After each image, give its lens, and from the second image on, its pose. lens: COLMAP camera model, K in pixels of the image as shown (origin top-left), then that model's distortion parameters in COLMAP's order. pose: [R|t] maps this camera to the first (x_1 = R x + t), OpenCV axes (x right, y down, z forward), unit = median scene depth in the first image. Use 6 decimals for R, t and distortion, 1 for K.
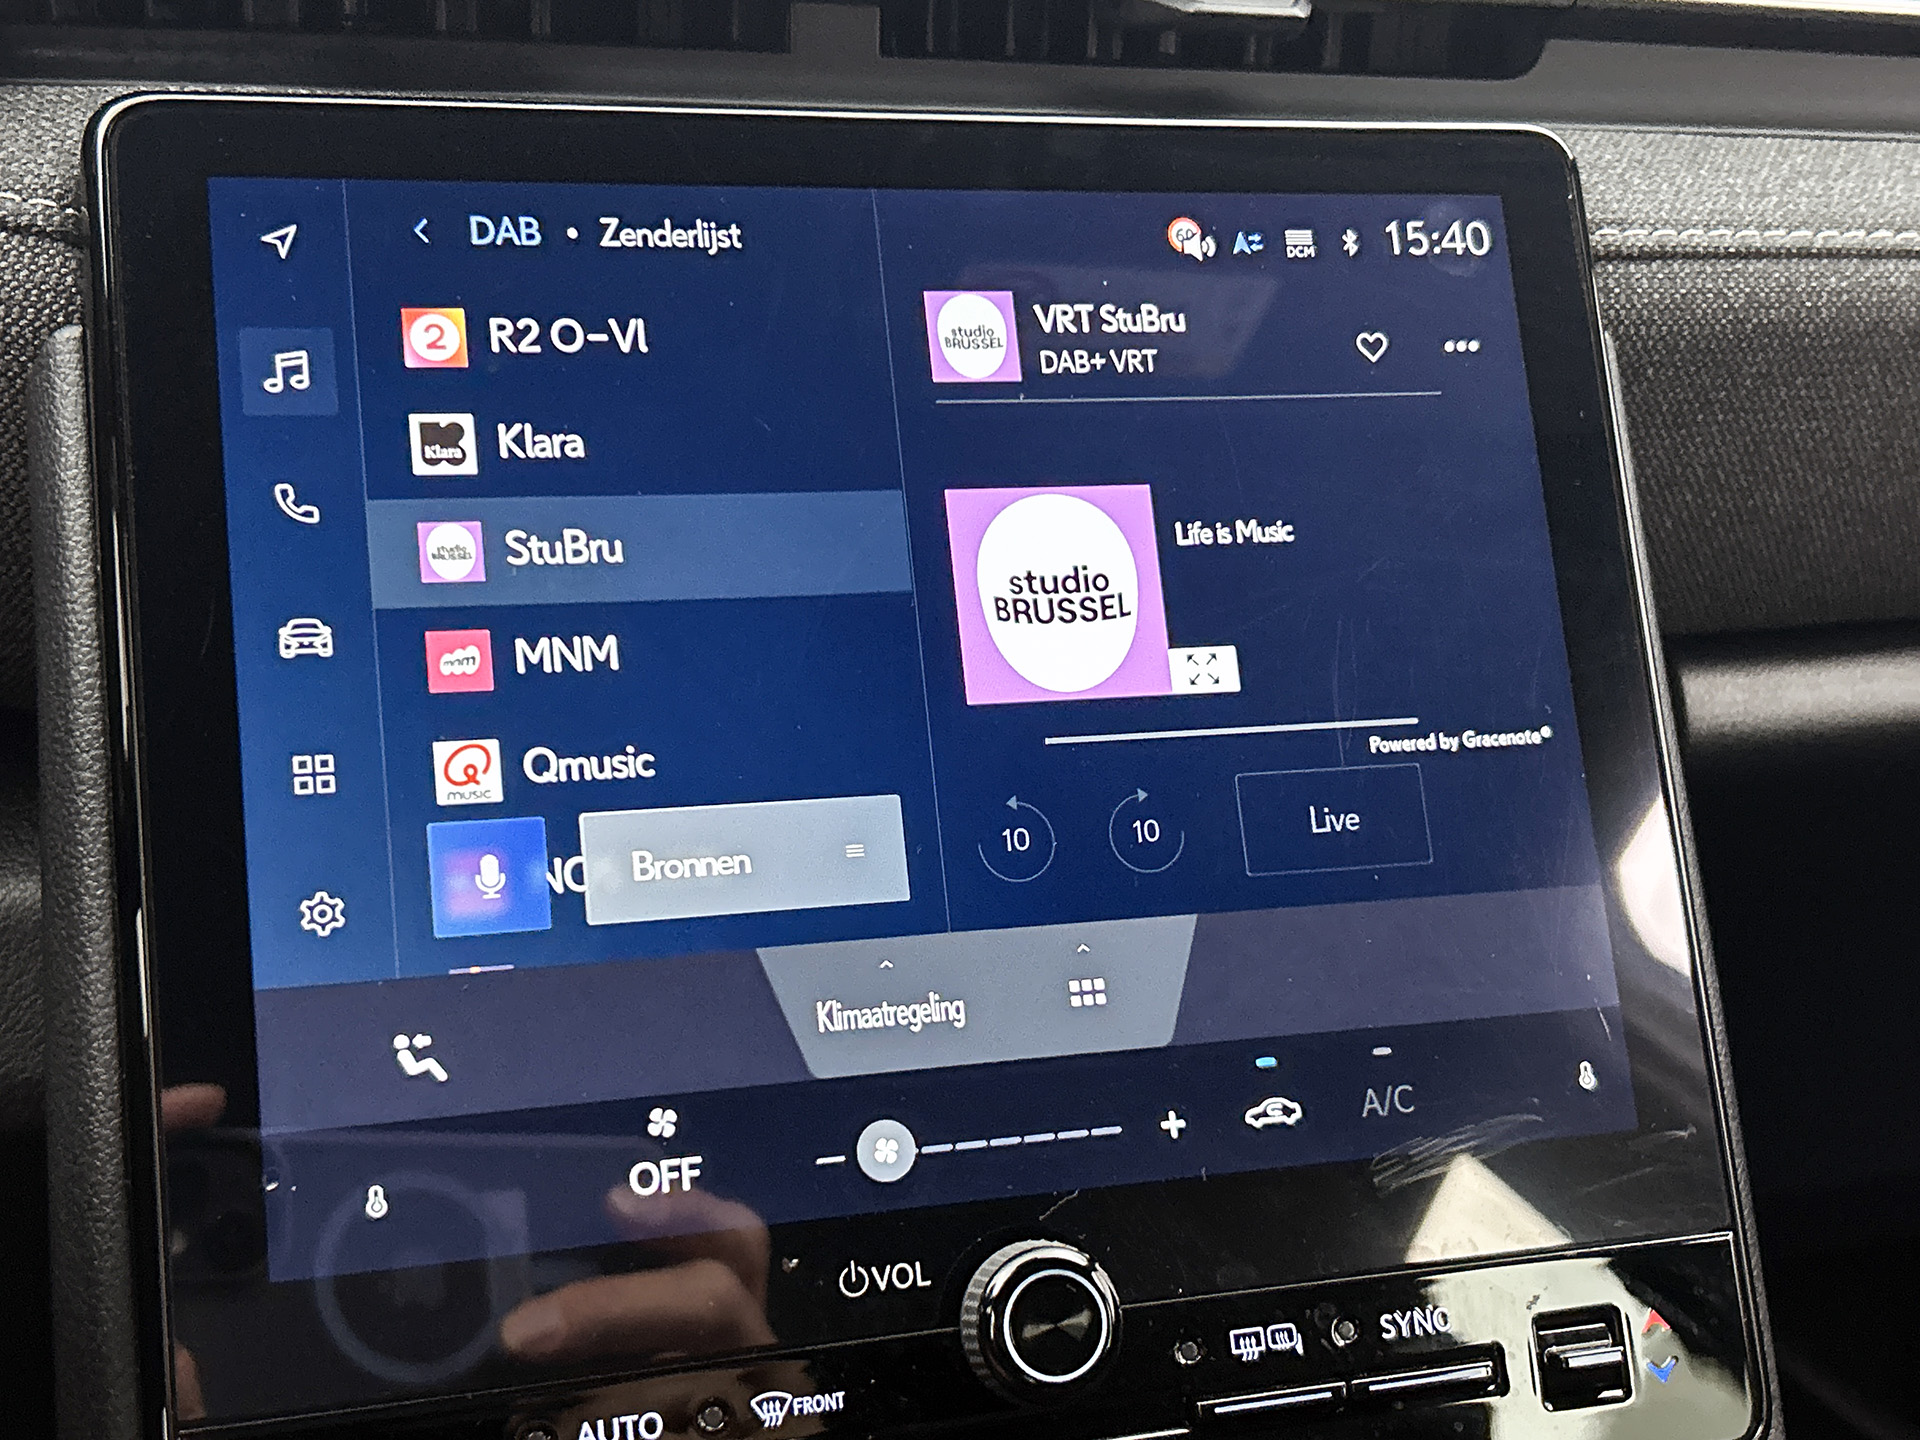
lens RADIAL K [[2388.5, 0, 962.7], [0, 2388.5, 725.5], [0, 0, 1]] dist [0.002784, 0.000000]
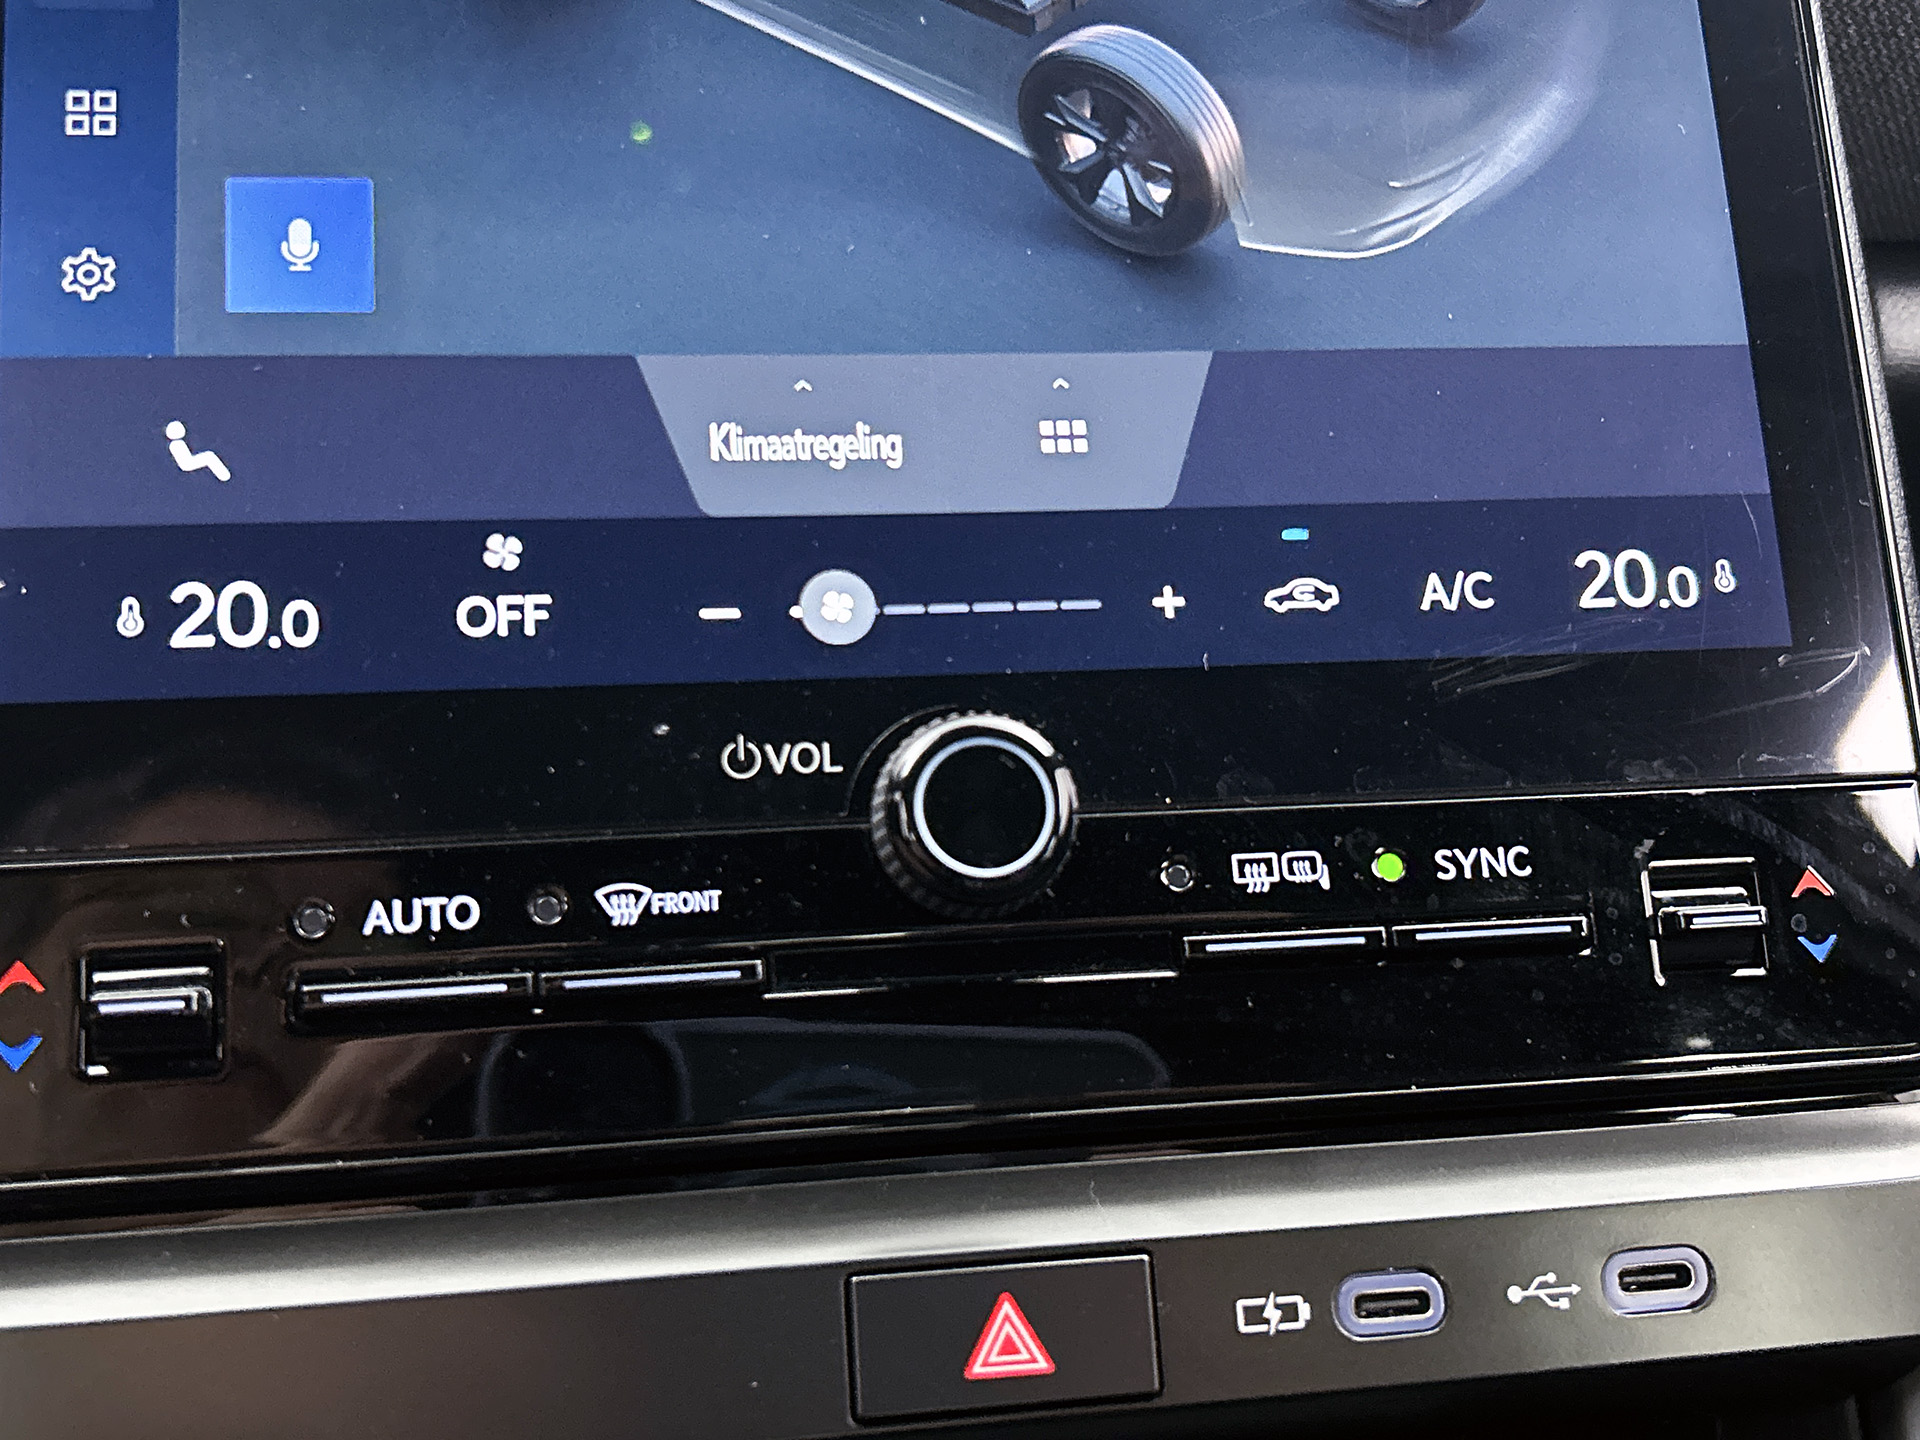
lens RADIAL K [[2053.5, 0, 943.0], [0, 2053.5, 753.1], [0, 0, 1]] dist [0.006912, 0.000000]
pose [[0.989780, 0.014878, -0.141826, 0.112666], [-0.014990, 0.999888, 0.000281, 0.221000], [0.141814, 0.001847, 0.989892, 0.327092]]
